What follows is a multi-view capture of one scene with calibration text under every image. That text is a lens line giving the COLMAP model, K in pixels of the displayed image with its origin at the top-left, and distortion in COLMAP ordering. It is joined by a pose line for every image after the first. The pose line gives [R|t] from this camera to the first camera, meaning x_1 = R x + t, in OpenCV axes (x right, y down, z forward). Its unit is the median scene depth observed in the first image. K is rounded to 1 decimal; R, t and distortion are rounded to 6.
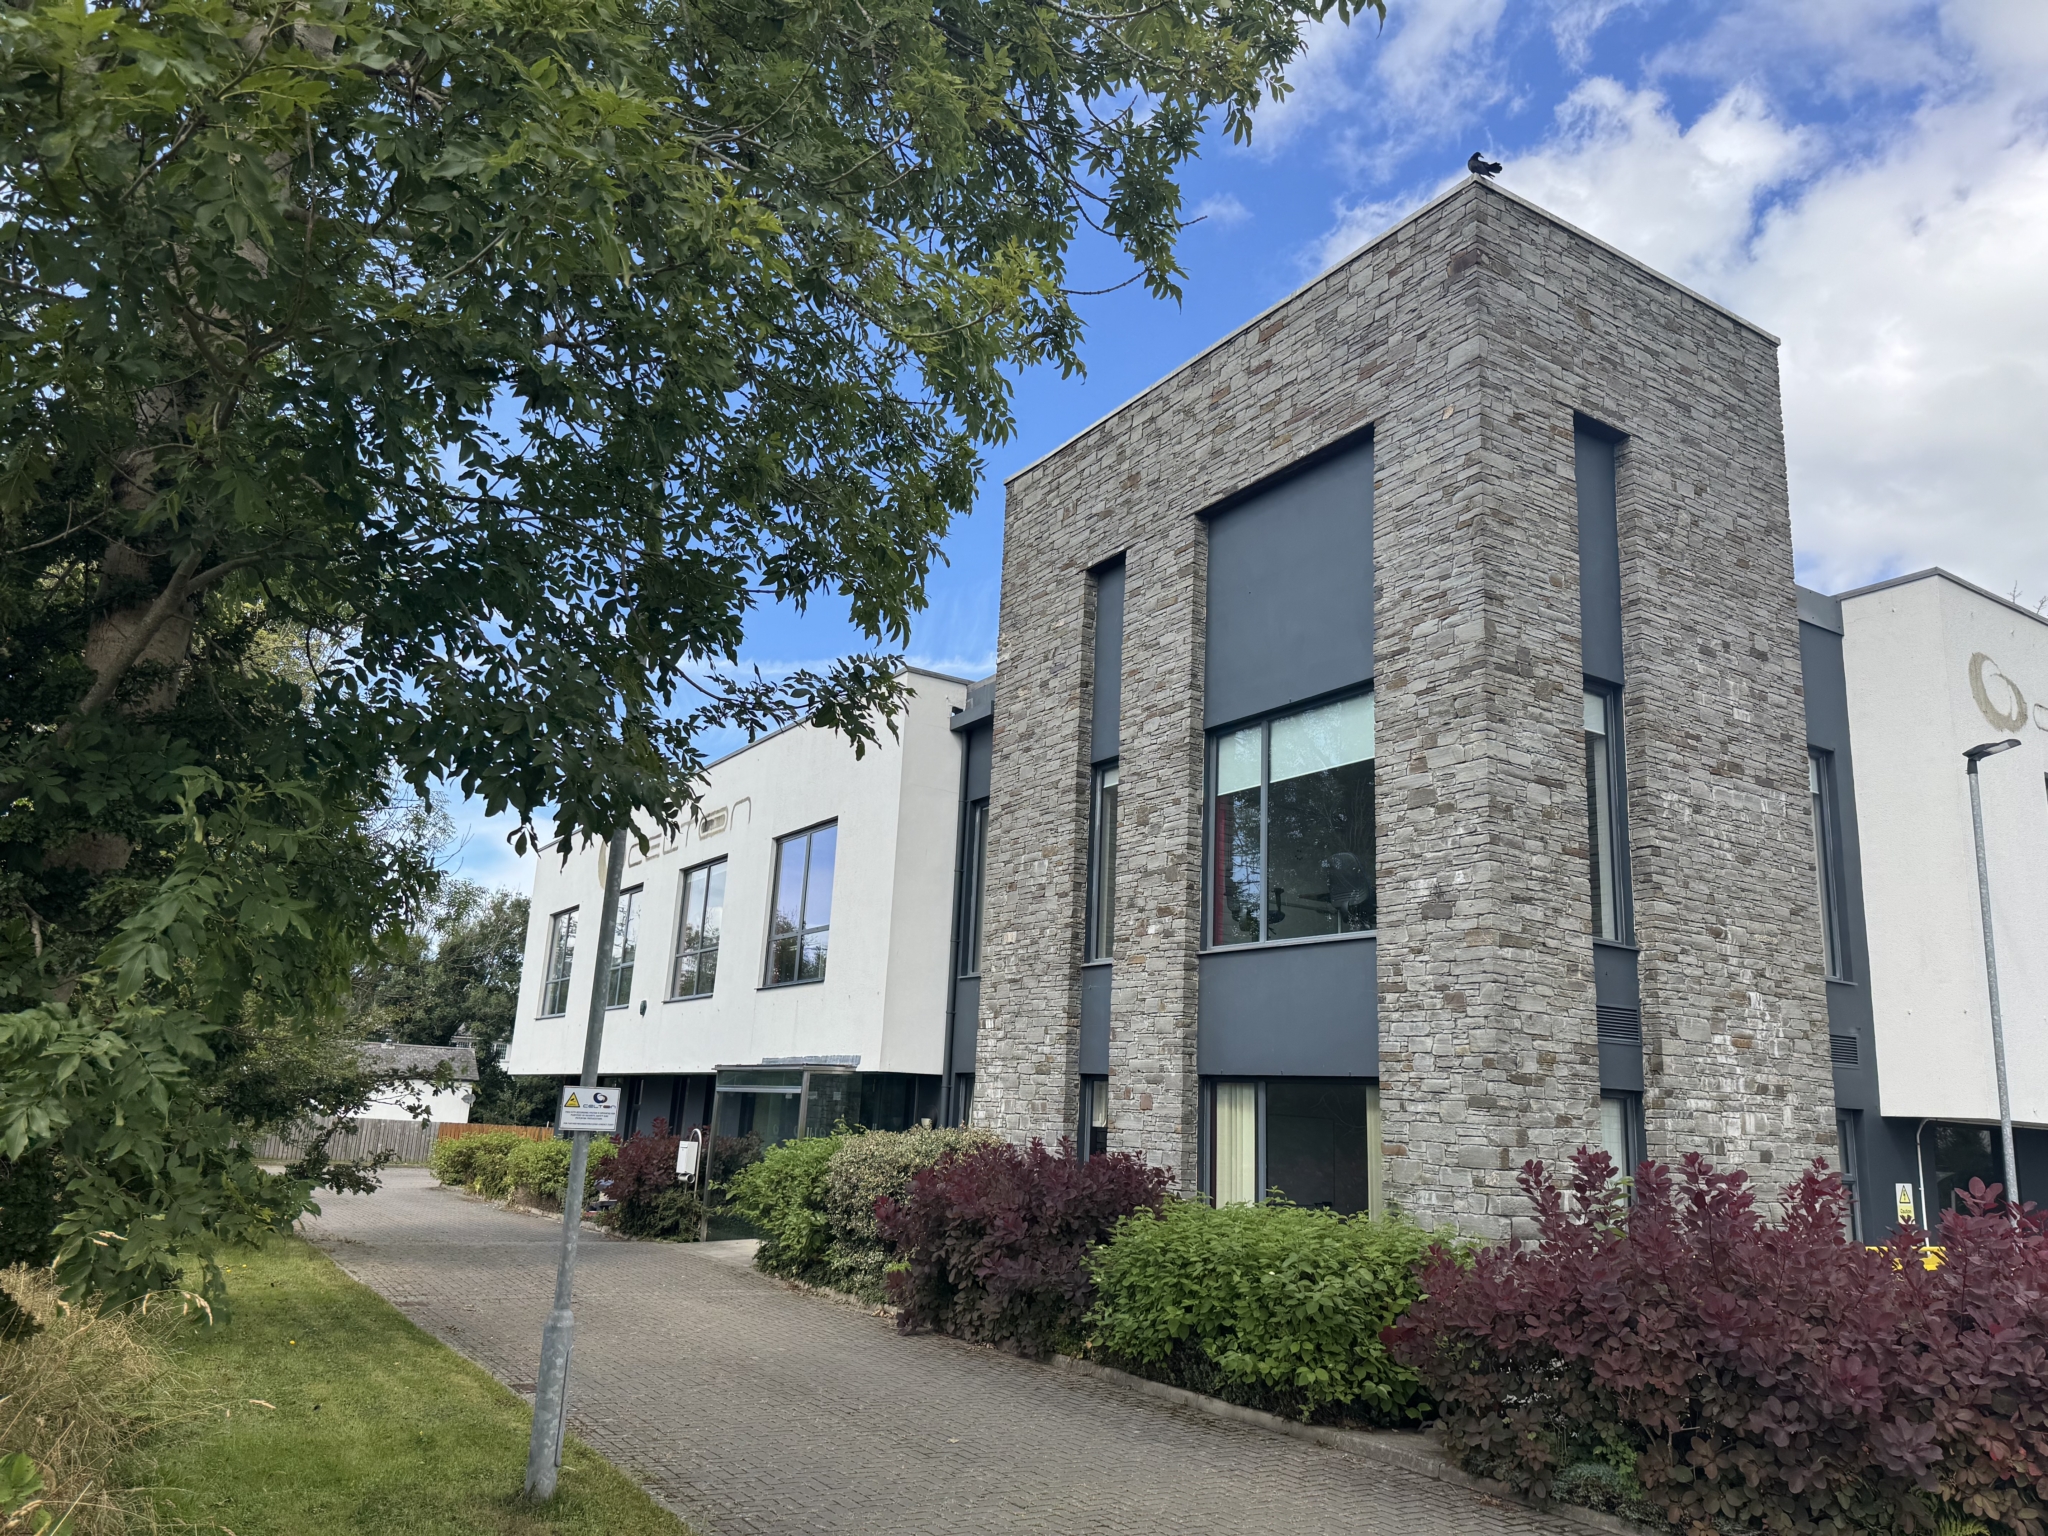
lens RADIAL K [[1430.2, 0, 1045.3], [0, 1430.2, 777.2], [0, 0, 1]] dist [0.049294, -0.011504]
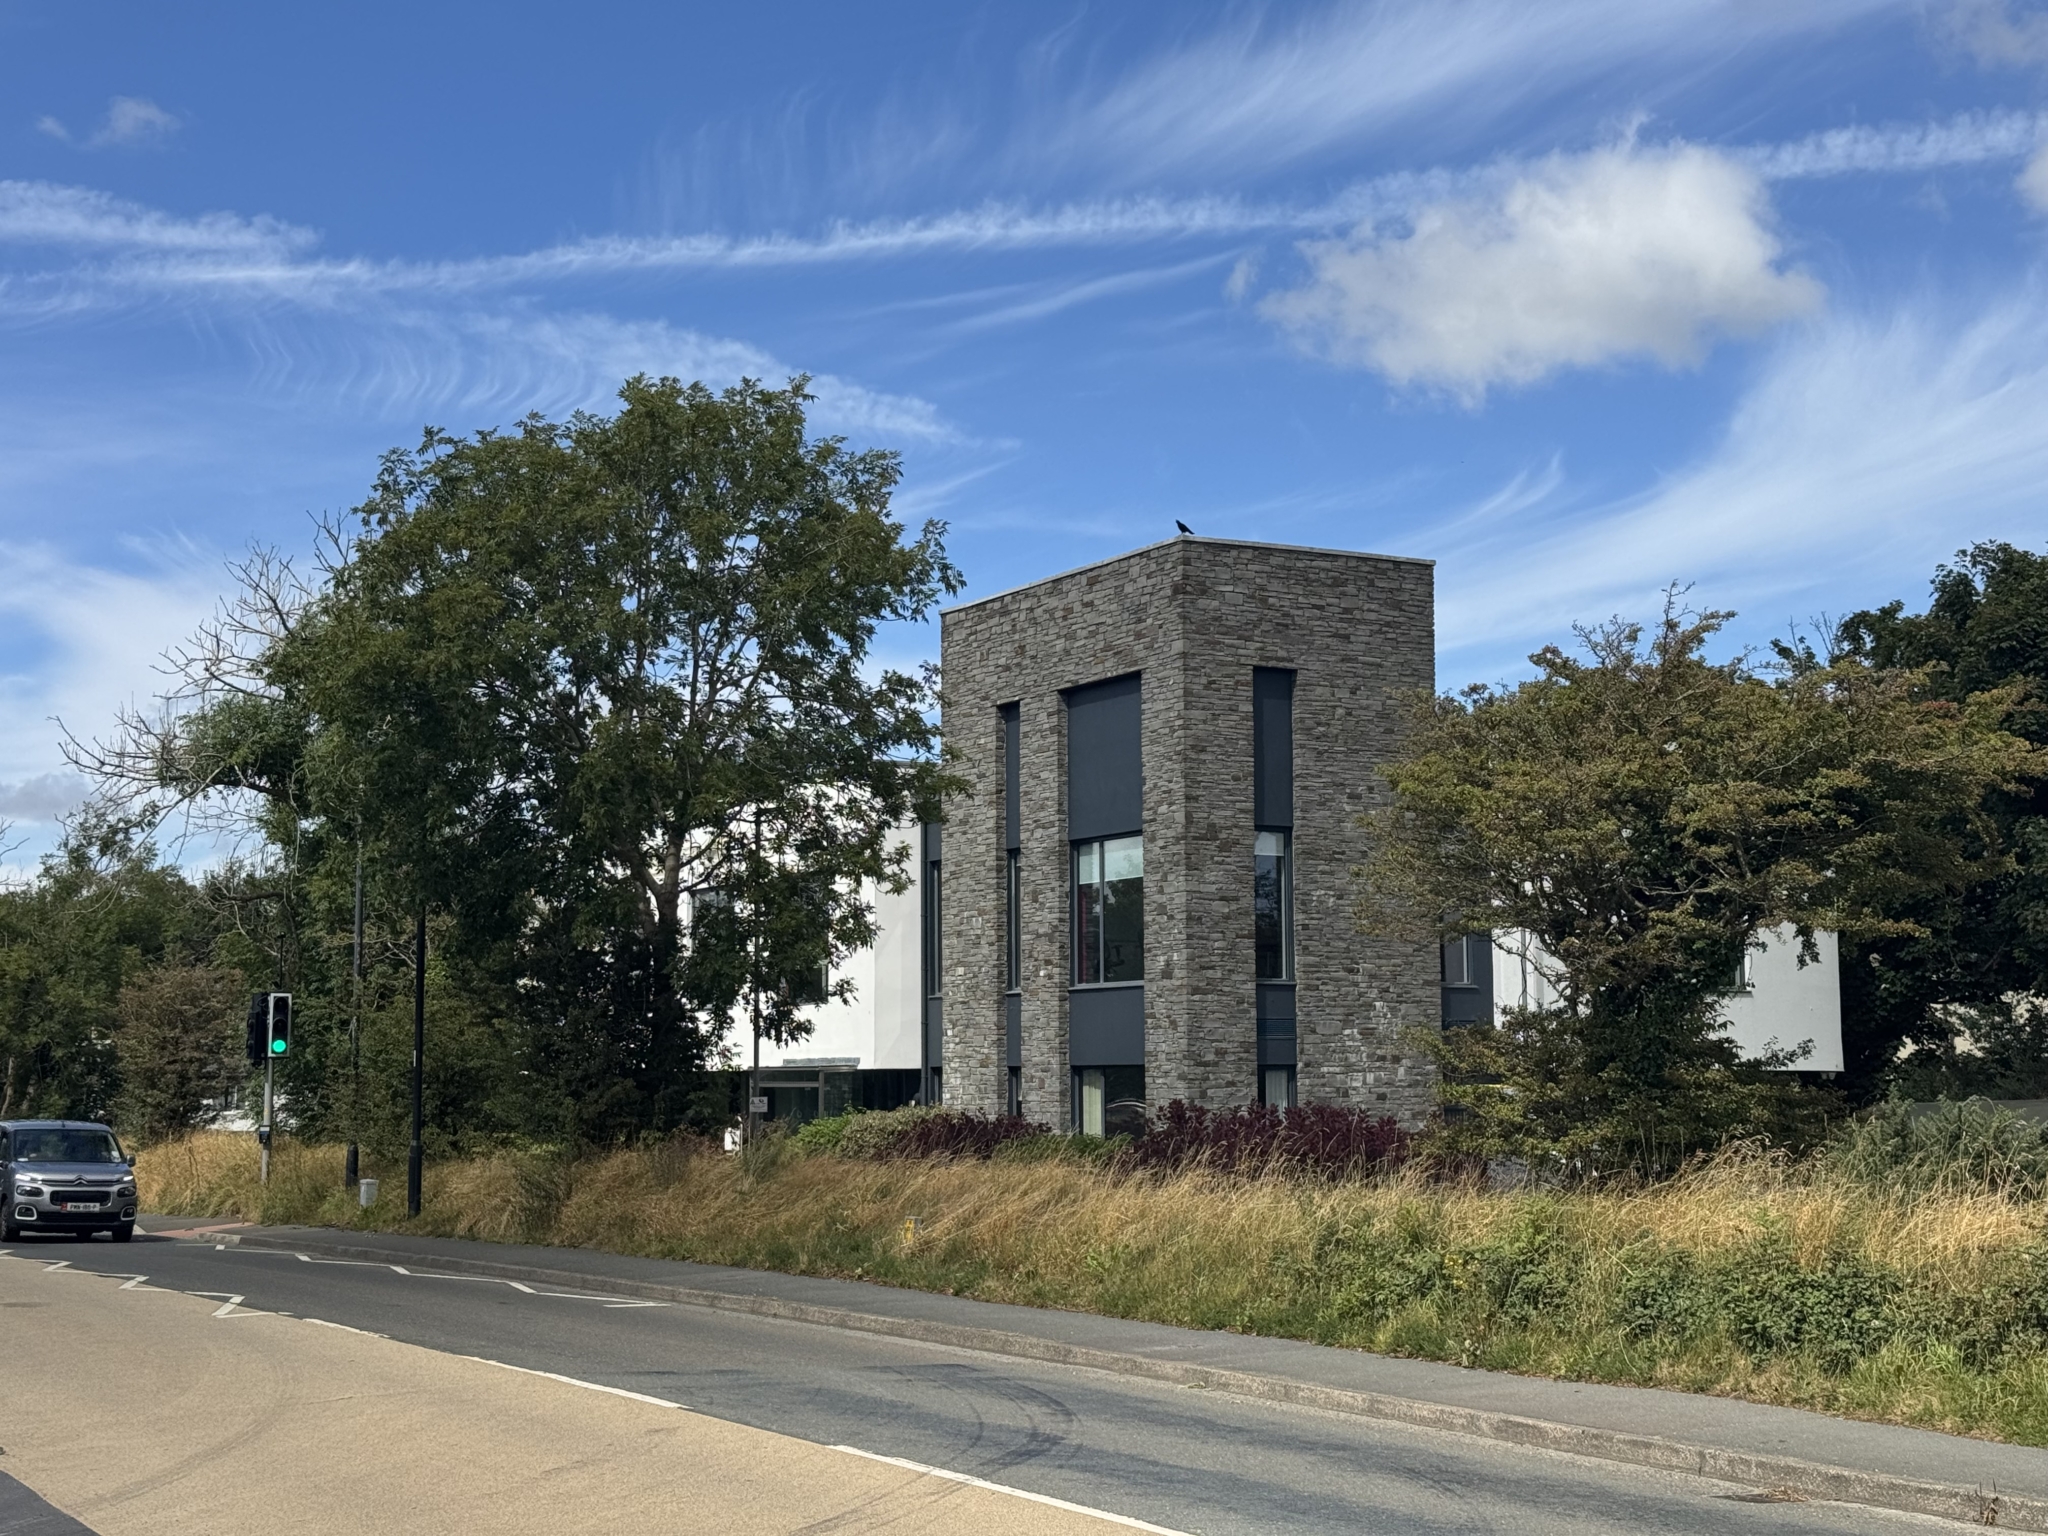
lens RADIAL K [[2873.1, 0, 1017.2], [0, 2873.1, 764.8], [0, 0, 1]] dist [0.020878, 0.000000]
pose [[0.995663, -0.057654, -0.073018, 0.315172], [0.065783, 0.991265, 0.114308, -0.514731], [0.065789, -0.118616, 0.990758, -2.223049]]
